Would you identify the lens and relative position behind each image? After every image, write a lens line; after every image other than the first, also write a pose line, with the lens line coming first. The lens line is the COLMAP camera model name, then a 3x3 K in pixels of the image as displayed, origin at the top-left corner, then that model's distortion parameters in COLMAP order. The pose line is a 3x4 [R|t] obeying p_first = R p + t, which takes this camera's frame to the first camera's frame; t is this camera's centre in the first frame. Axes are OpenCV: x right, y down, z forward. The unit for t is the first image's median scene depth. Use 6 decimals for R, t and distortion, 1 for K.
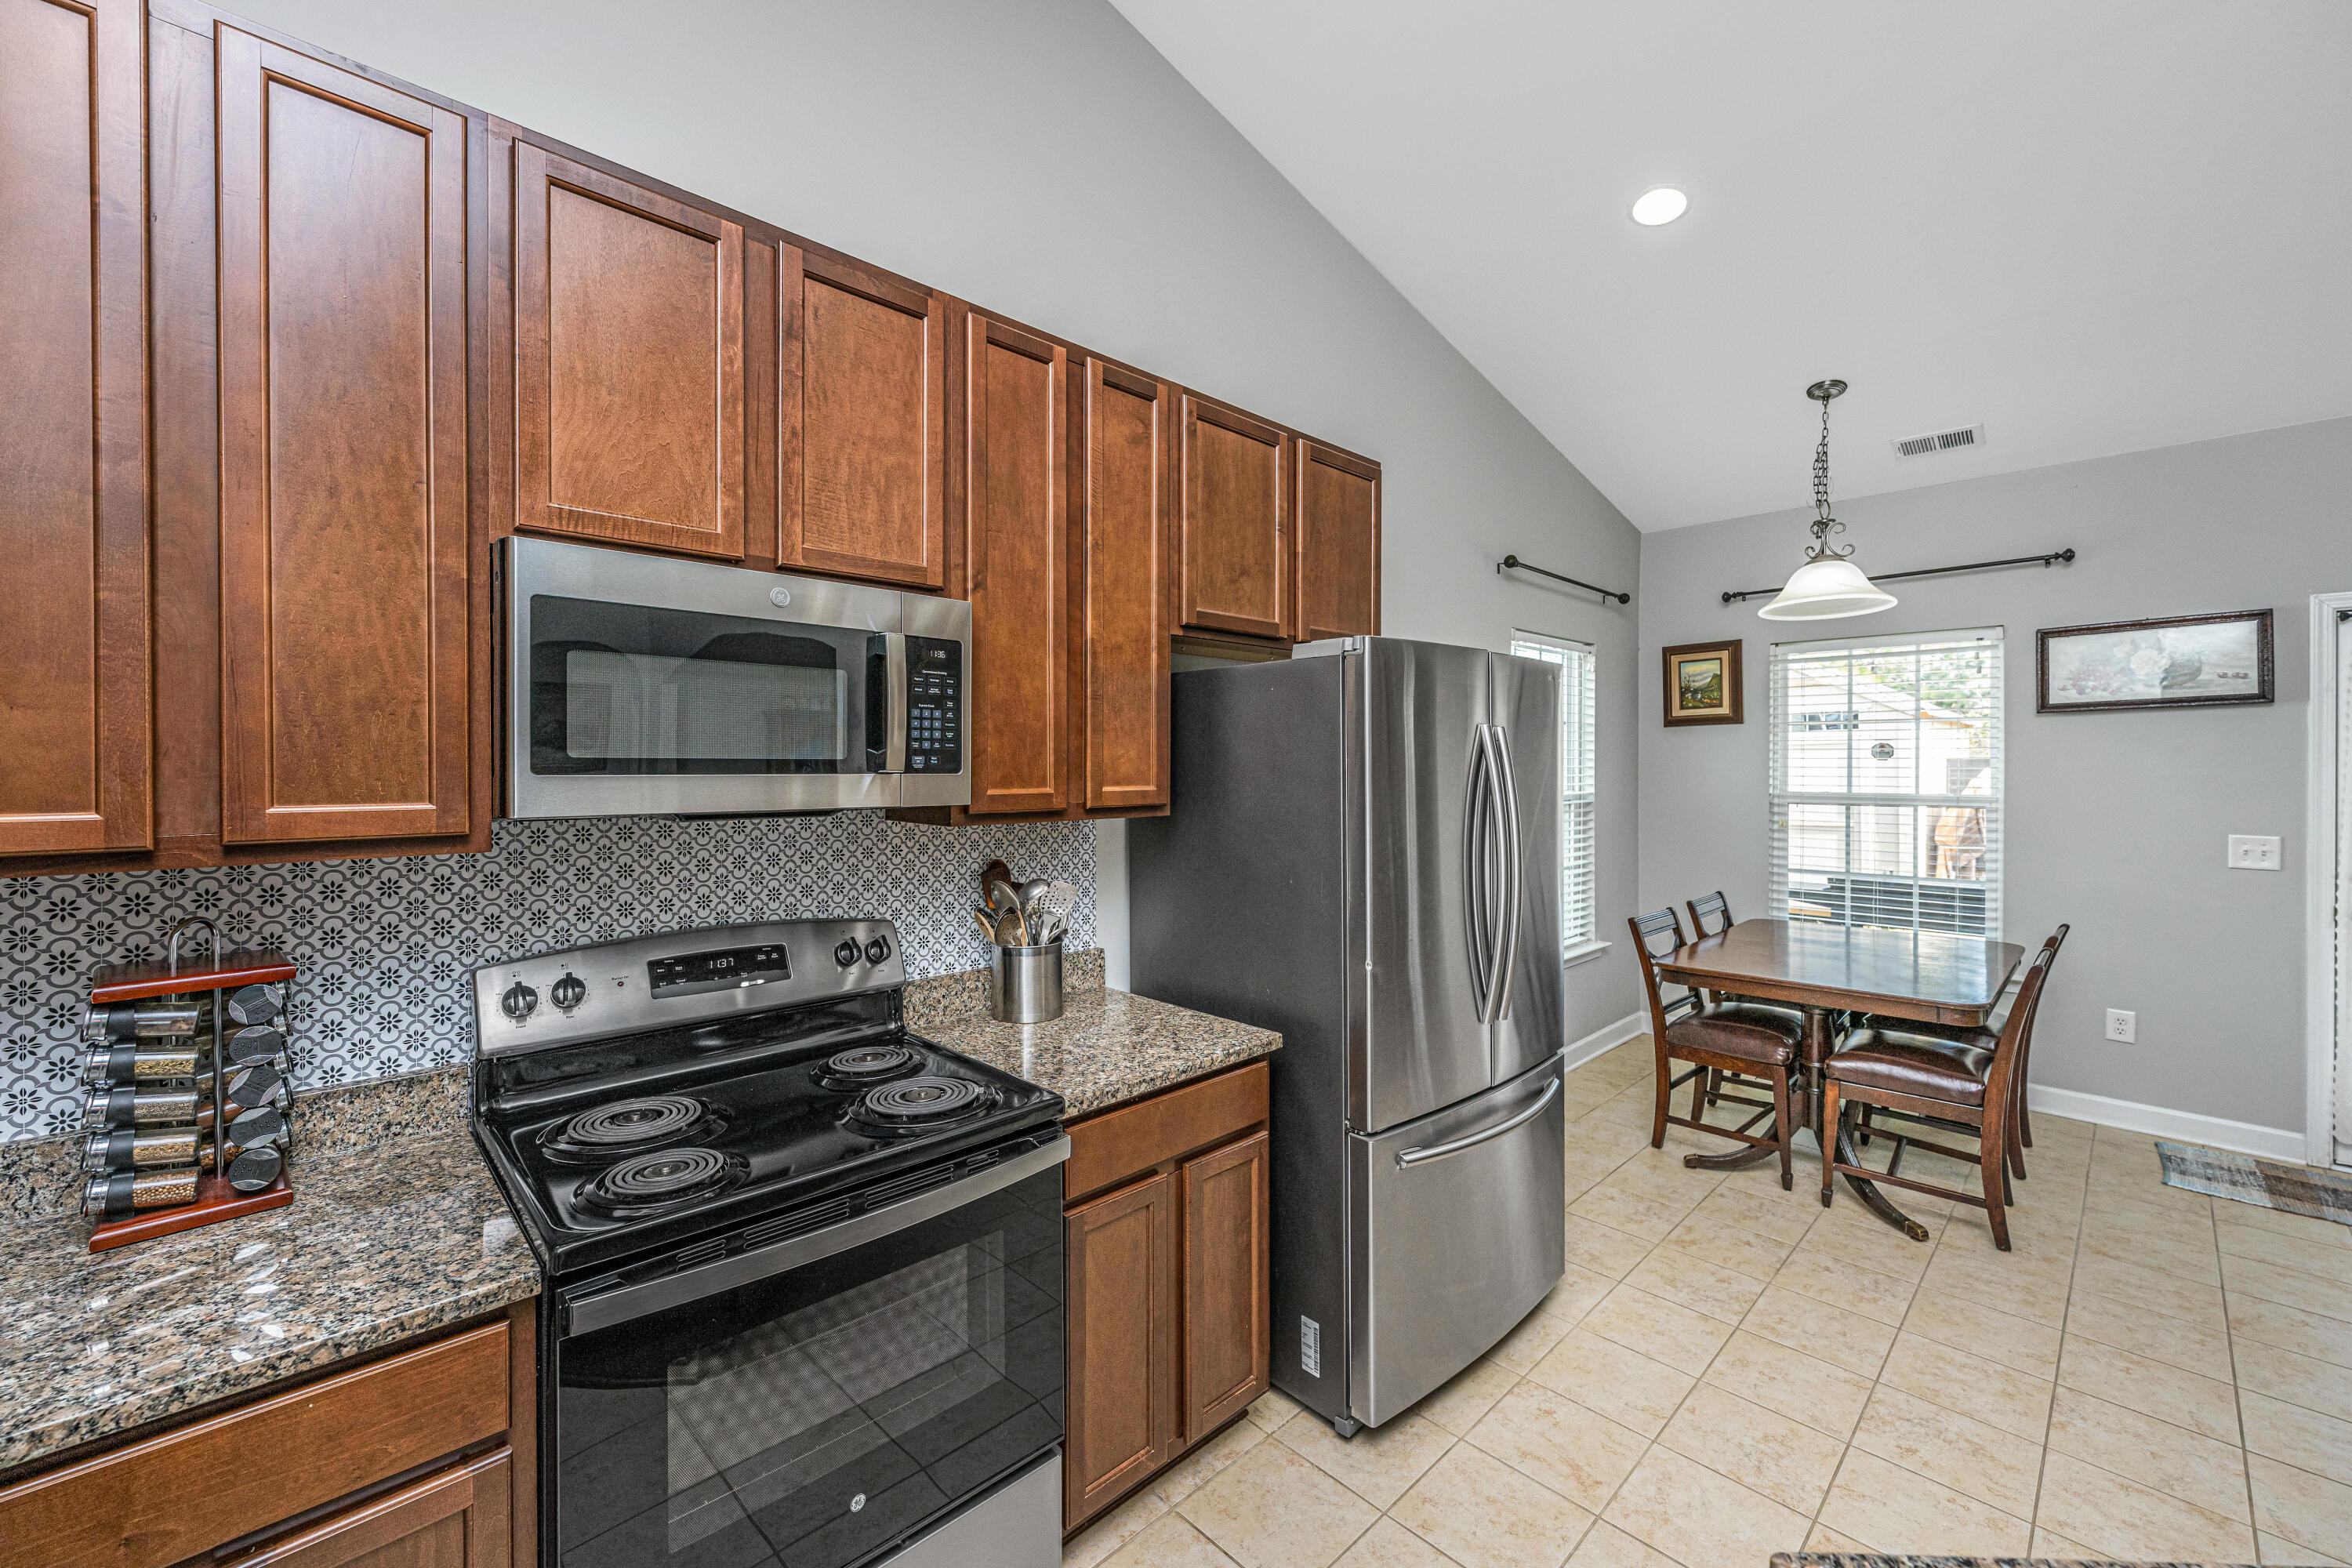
lens RADIAL K [[939.6, 0, 1186.3], [0, 939.6, 771.0], [0, 0, 1]] dist [-0.006221, 0.001799]
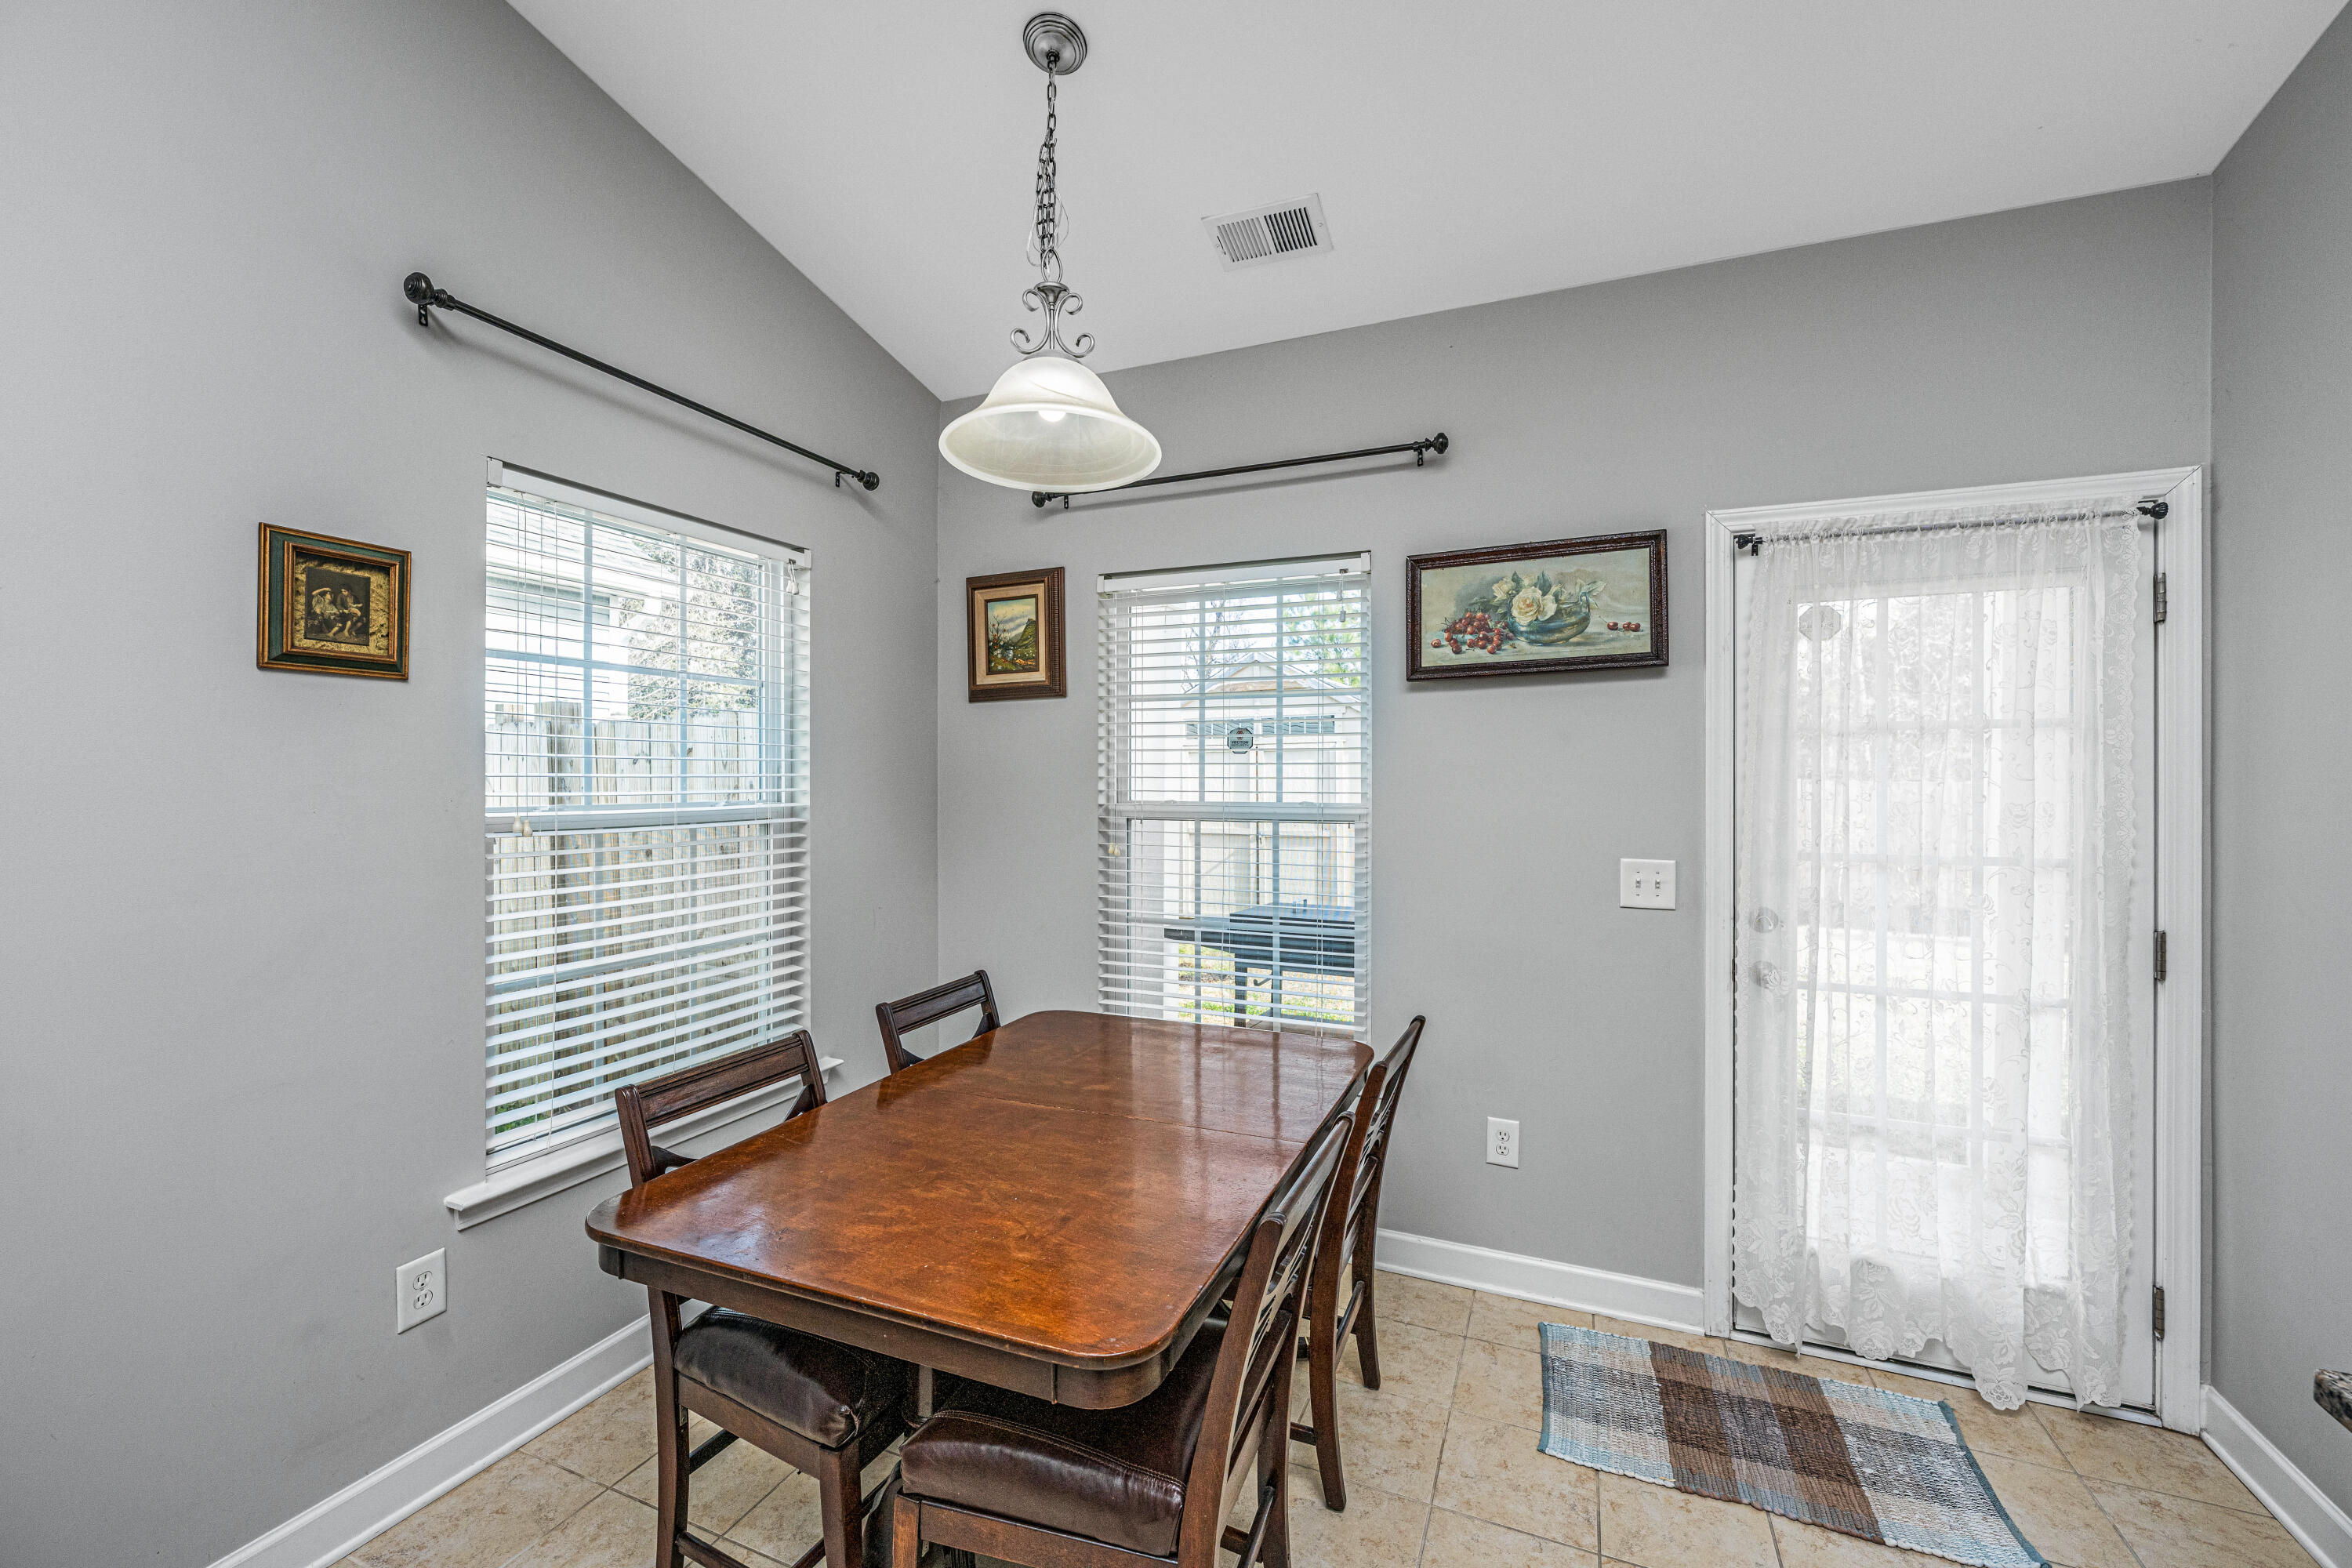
lens RADIAL K [[939.6, 0, 1175.8], [0, 939.6, 779.2], [0, 0, 1]] dist [-0.006221, 0.001799]
pose [[0.922486, -0.000531, 0.386029, 0.496347], [0.001526, 0.999996, -0.002272, 0.009896], [-0.386027, 0.002685, 0.922484, 0.444013]]
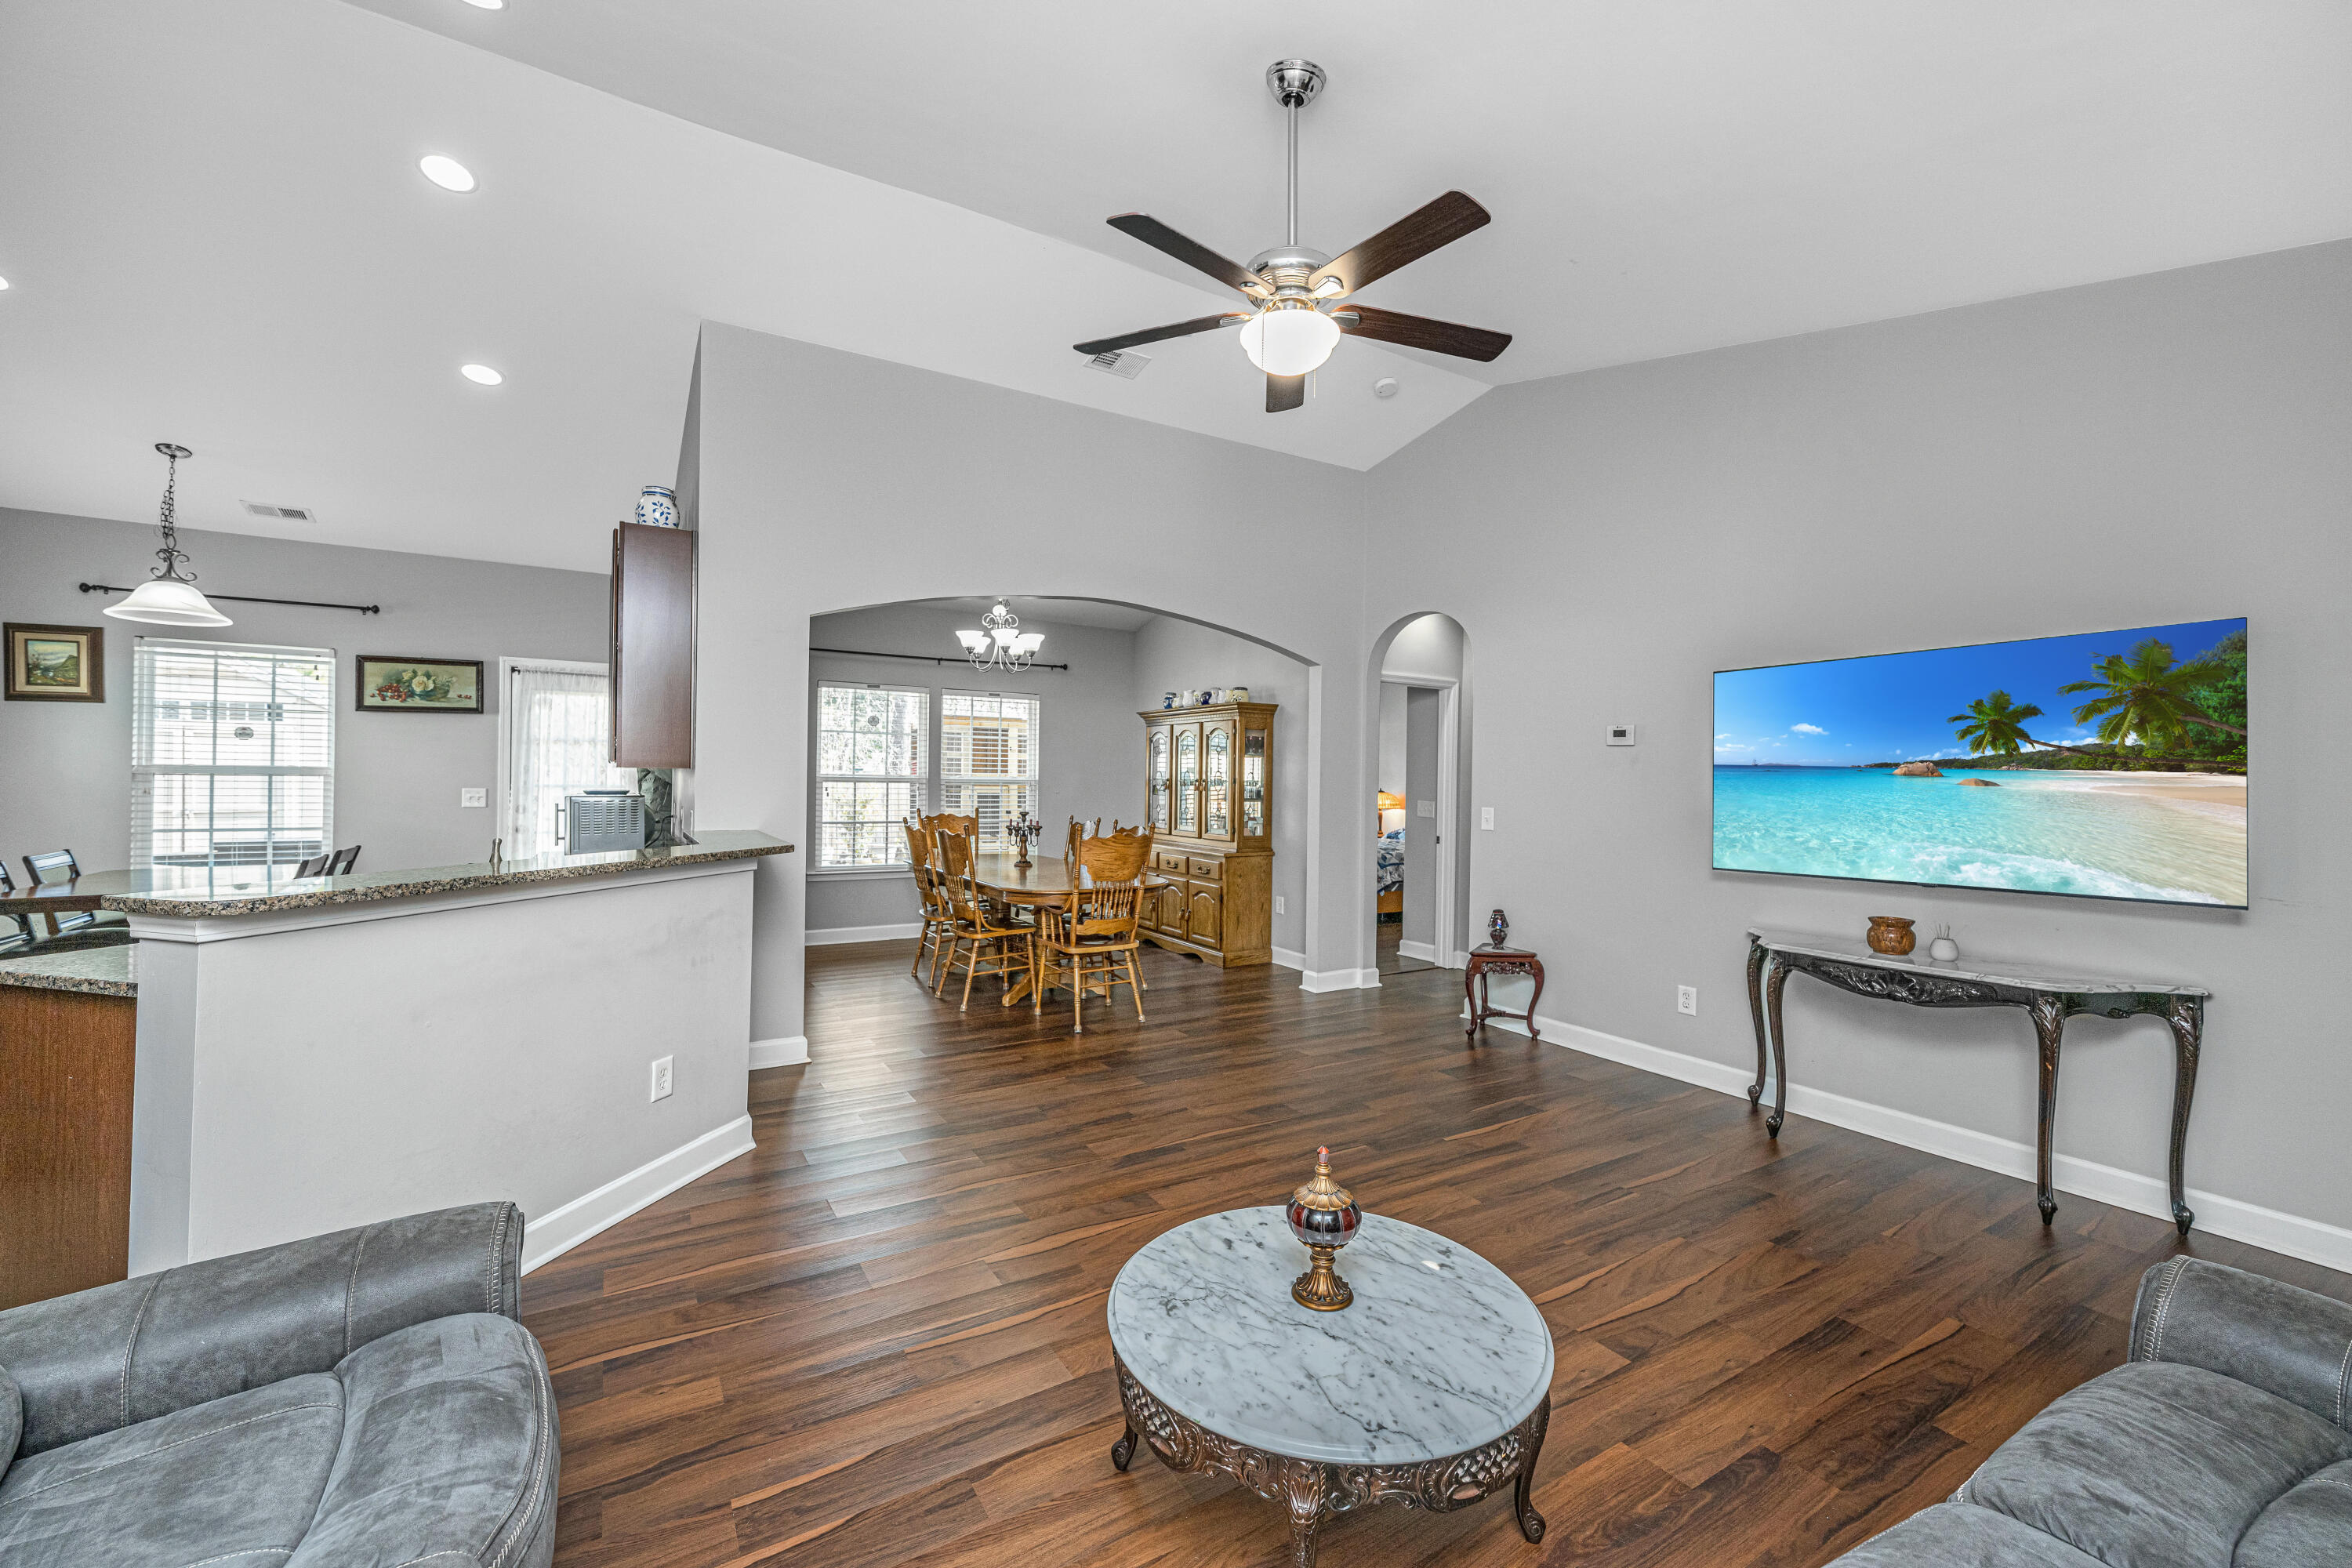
lens RADIAL K [[939.6, 0, 1163.5], [0, 939.6, 774.2], [0, 0, 1]] dist [-0.006221, 0.001799]
pose [[0.235147, 0.006385, 0.971939, -0.235574], [-0.007113, 0.999963, -0.004848, 0.037657], [-0.971934, -0.005774, 0.235184, -0.599510]]
